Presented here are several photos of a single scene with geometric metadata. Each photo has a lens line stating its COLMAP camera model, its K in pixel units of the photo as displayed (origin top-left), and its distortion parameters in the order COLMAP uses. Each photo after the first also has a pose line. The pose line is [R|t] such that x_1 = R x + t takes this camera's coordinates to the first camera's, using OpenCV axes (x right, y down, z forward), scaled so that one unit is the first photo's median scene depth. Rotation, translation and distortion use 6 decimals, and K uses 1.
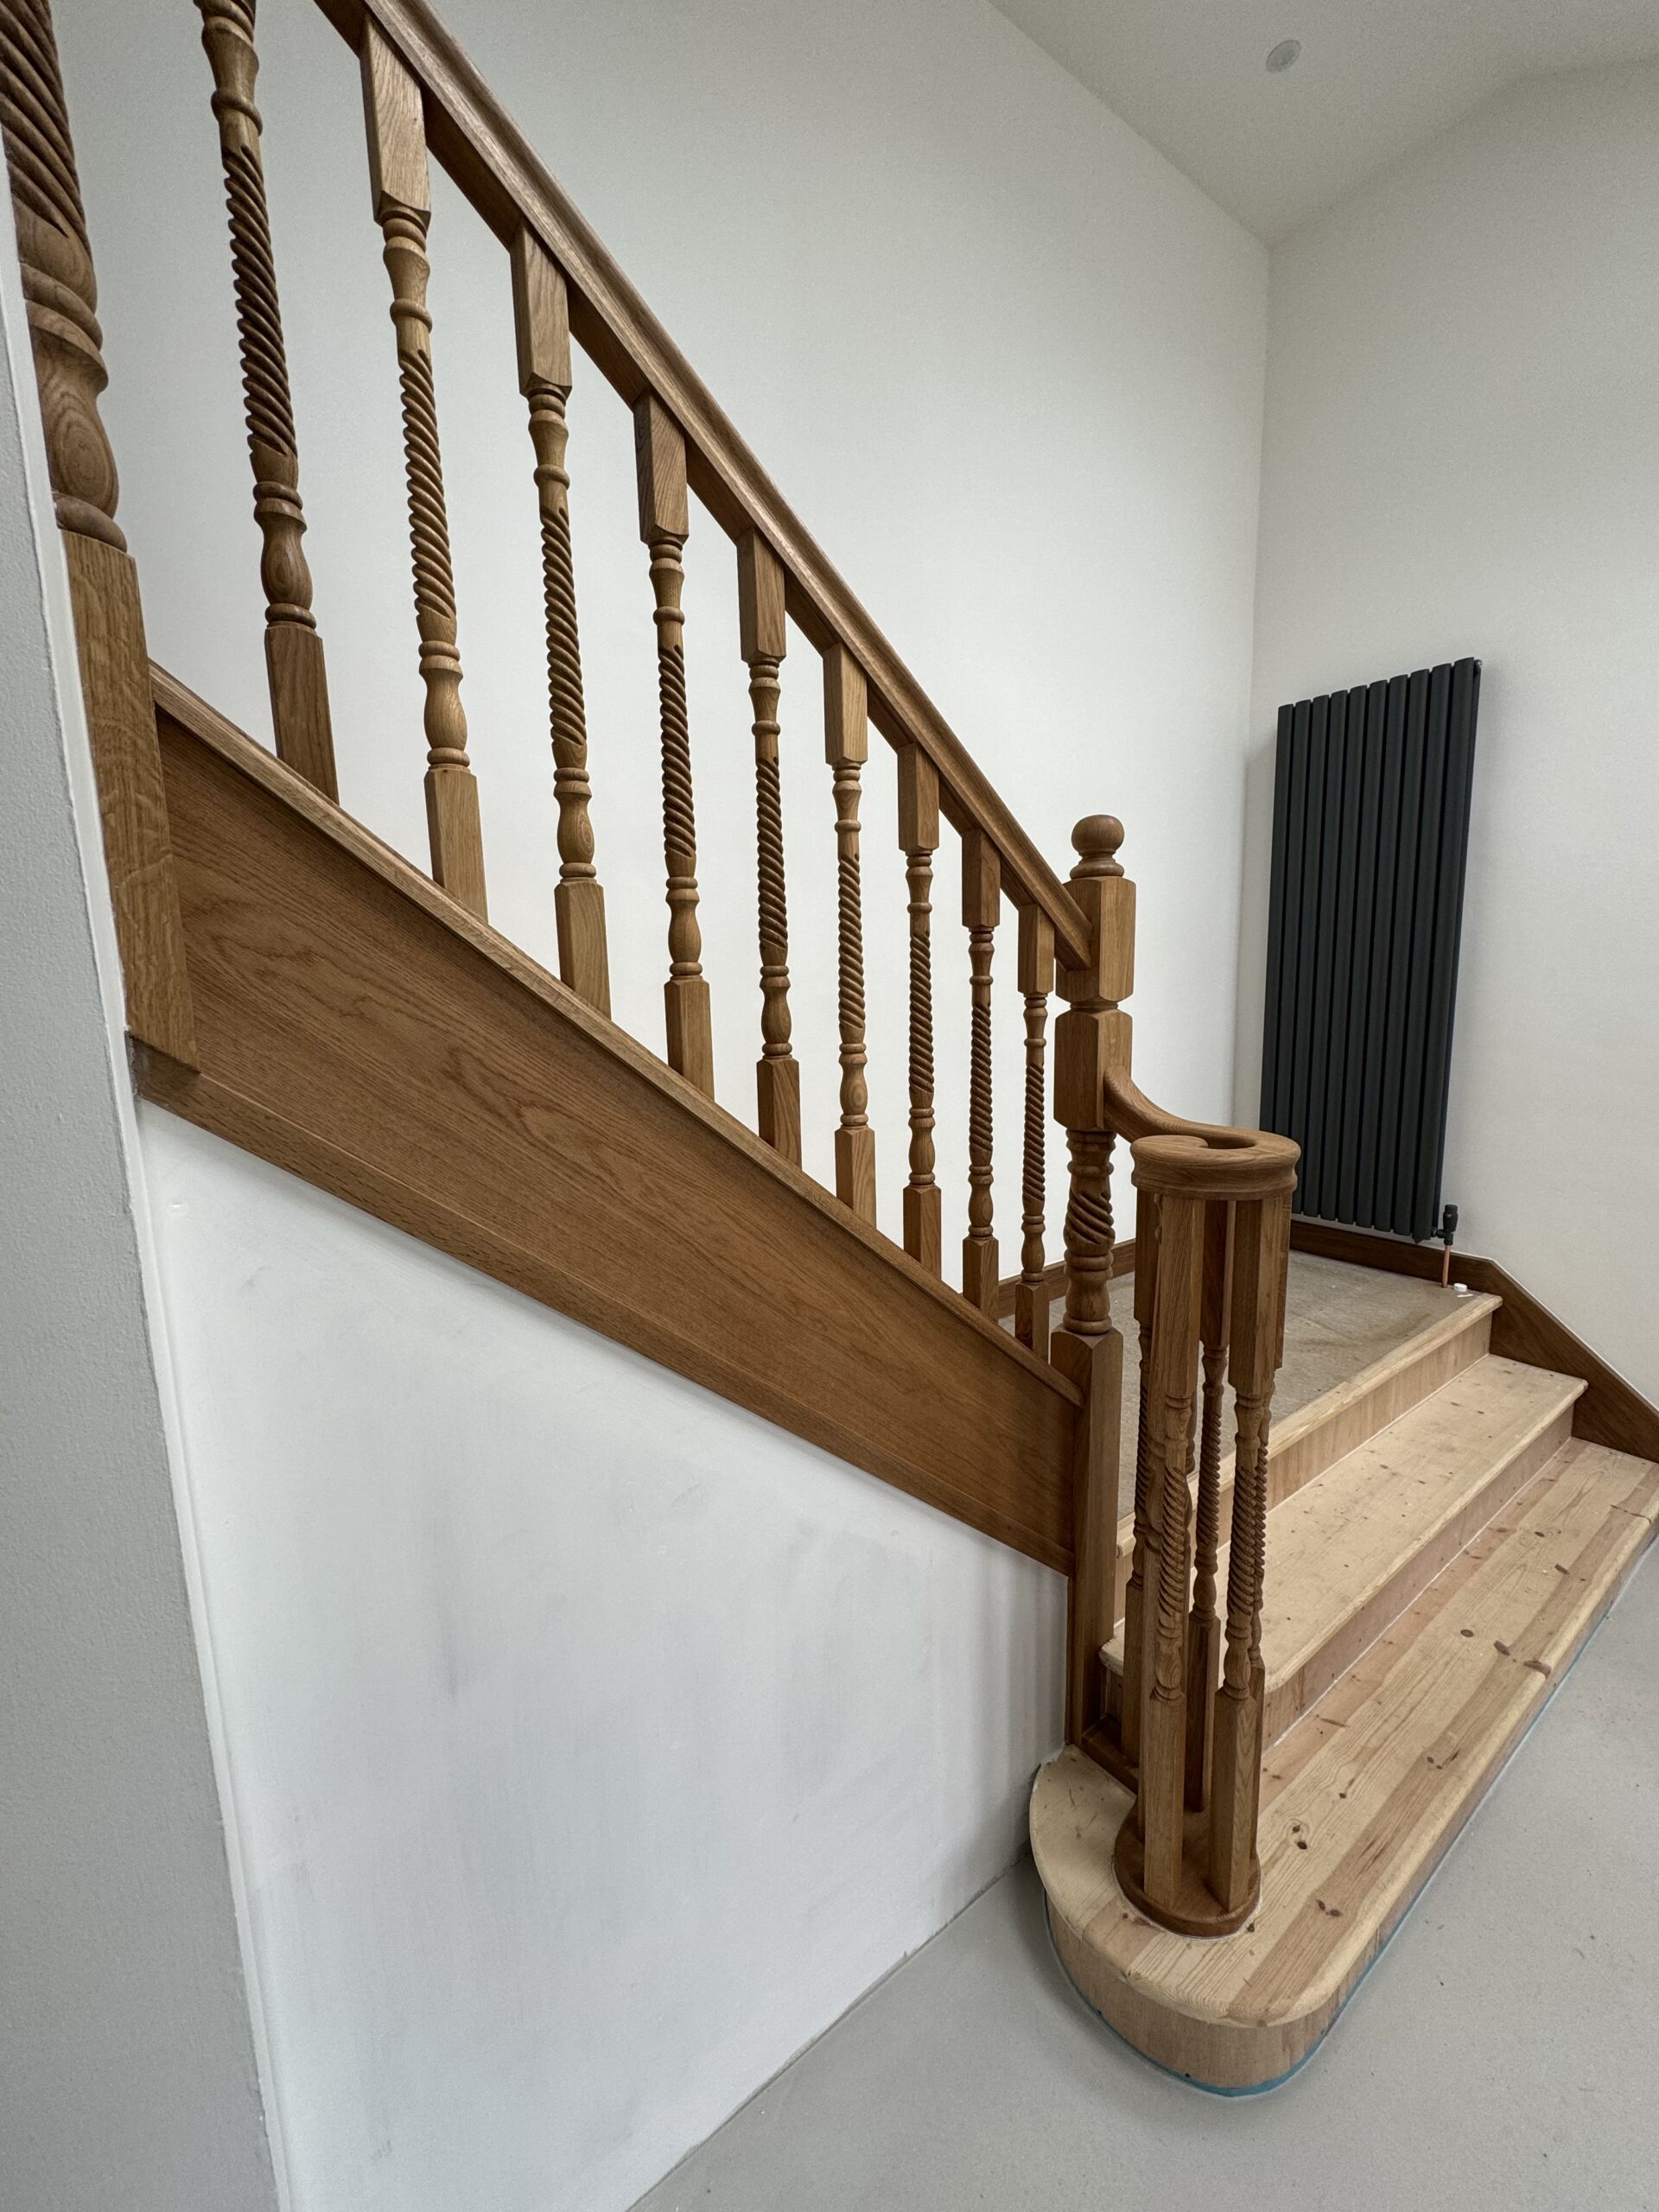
lens RADIAL K [[881.2, 0, 833.8], [0, 881.2, 1112.8], [0, 0, 1]] dist [0.000687, 0.000030]
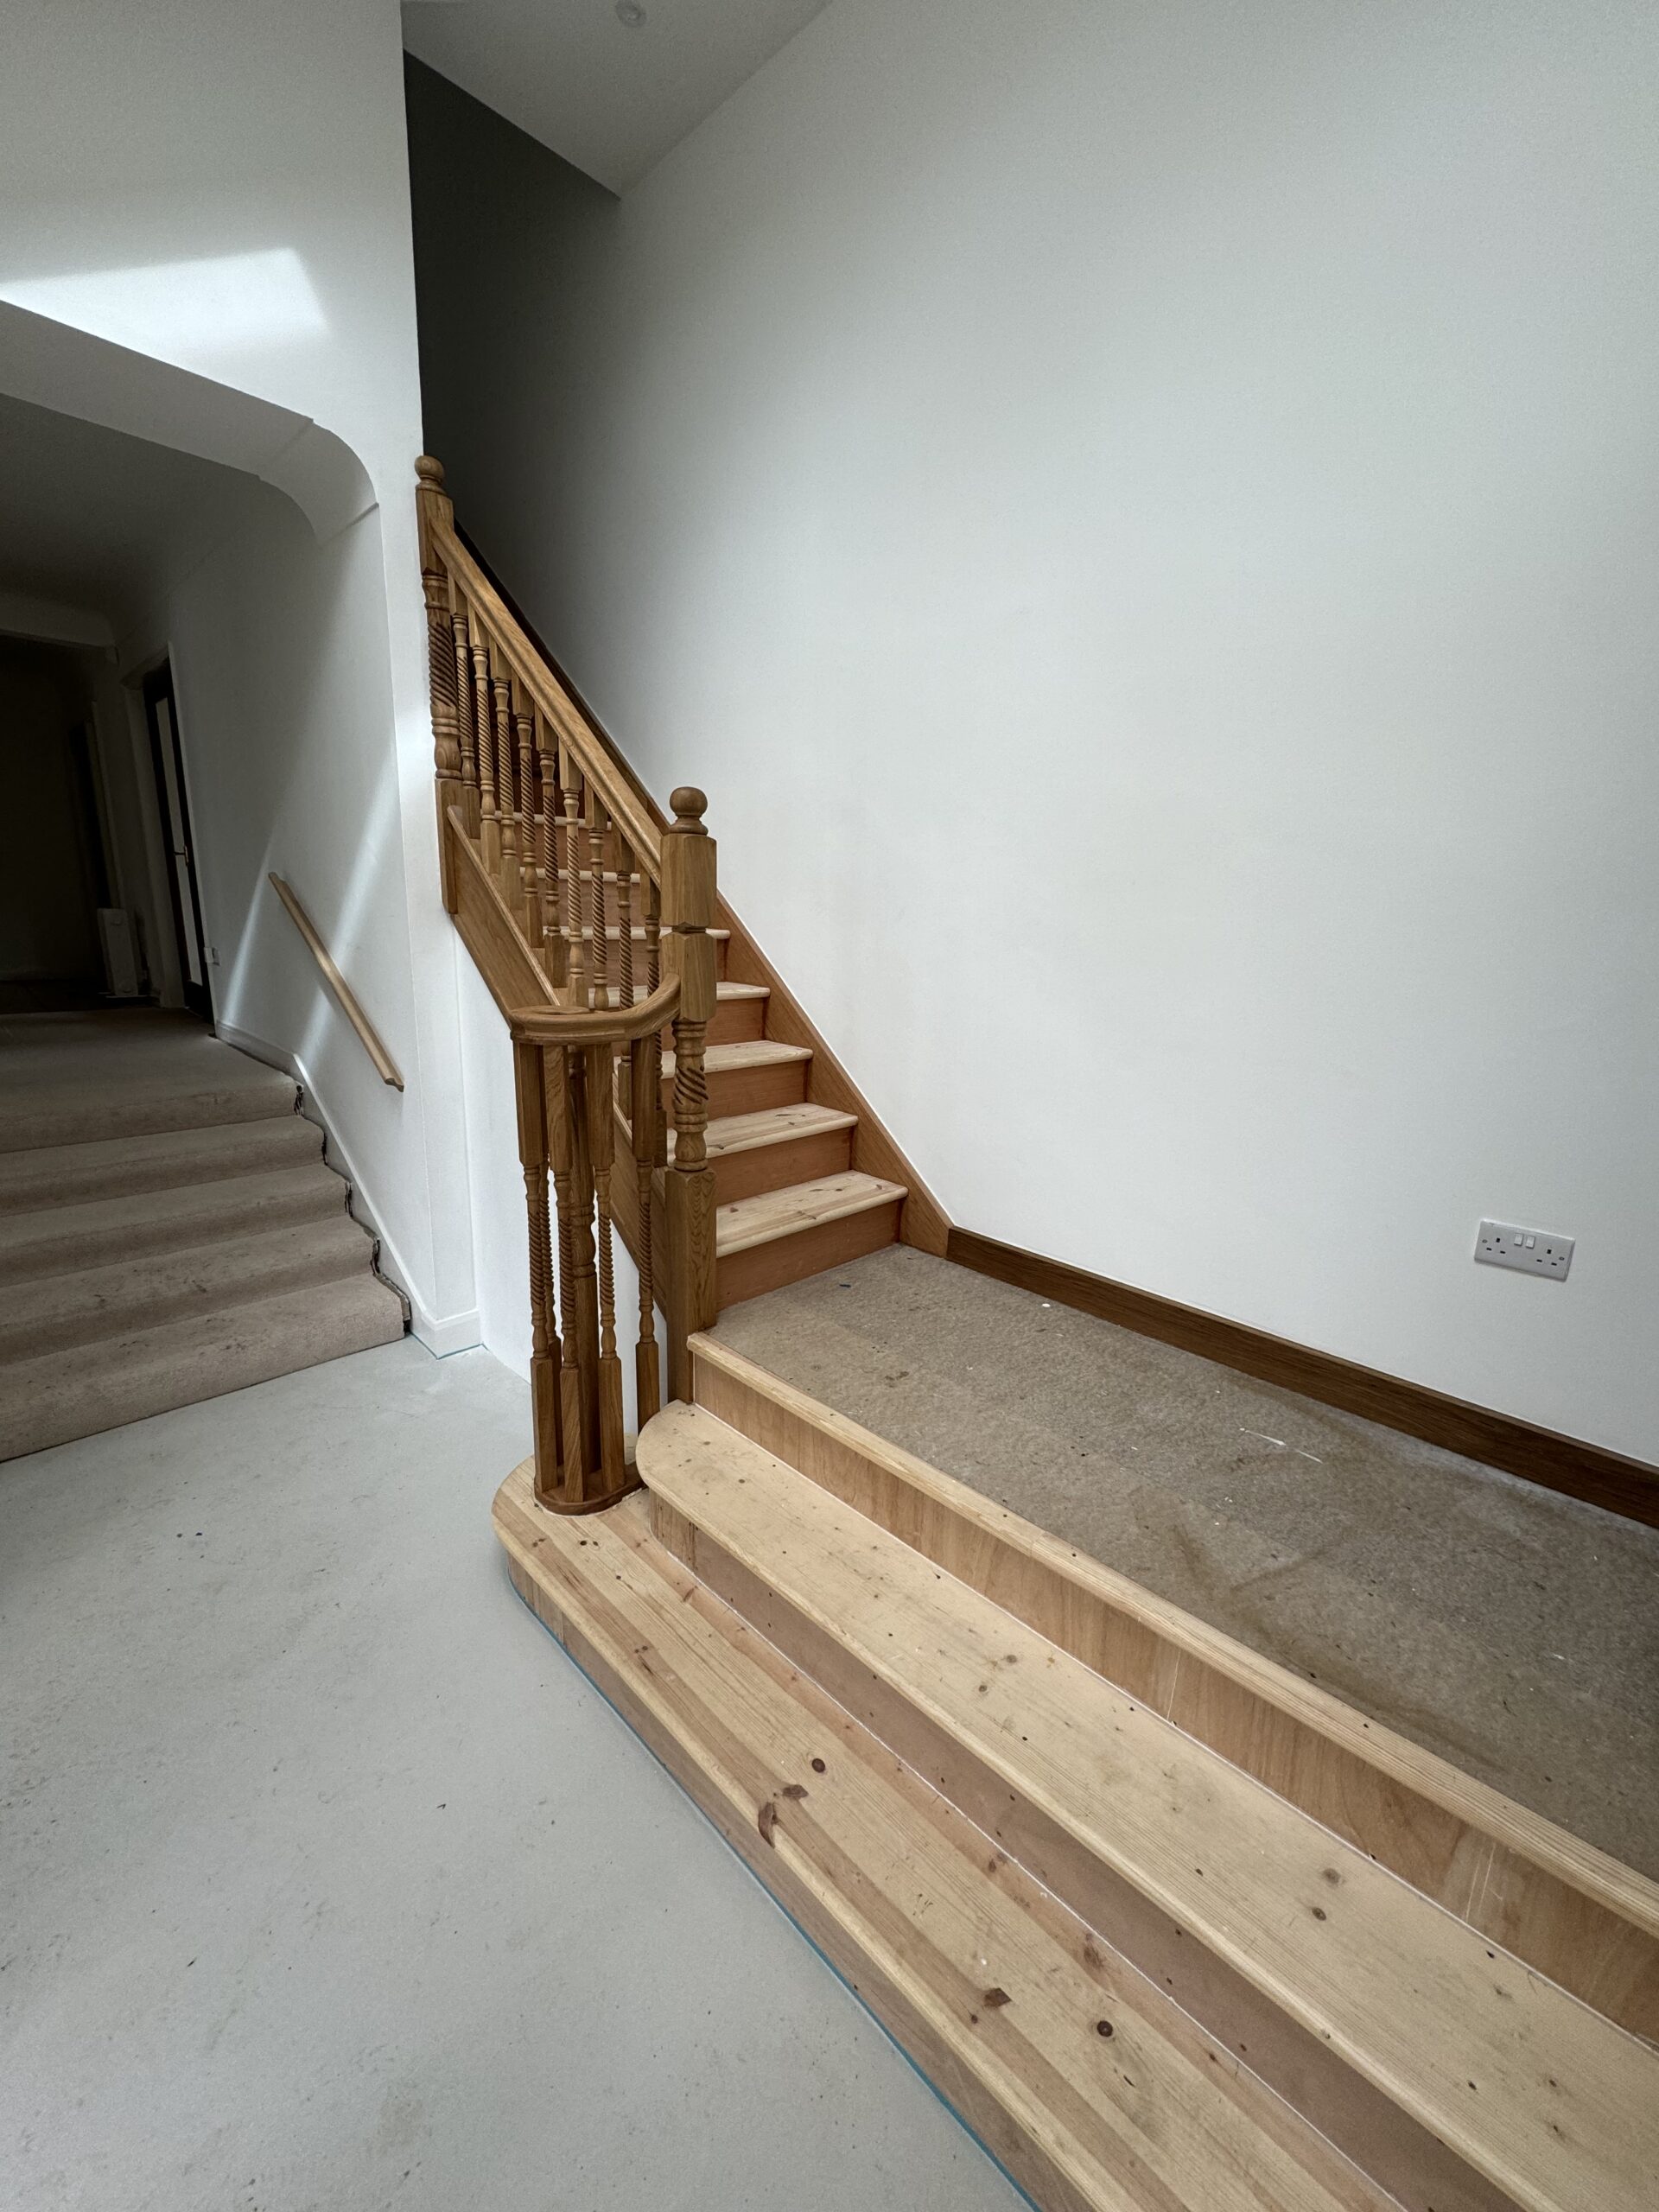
lens RADIAL K [[881.9, 0, 887.0], [0, 881.9, 1142.6], [0, 0, 1]] dist [0.000241, -0.000004]
pose [[0.184072, 0.274658, -0.943759, 2.564271], [-0.206647, 0.949519, 0.236029, -0.286899], [0.960945, 0.151579, 0.231537, 1.520169]]
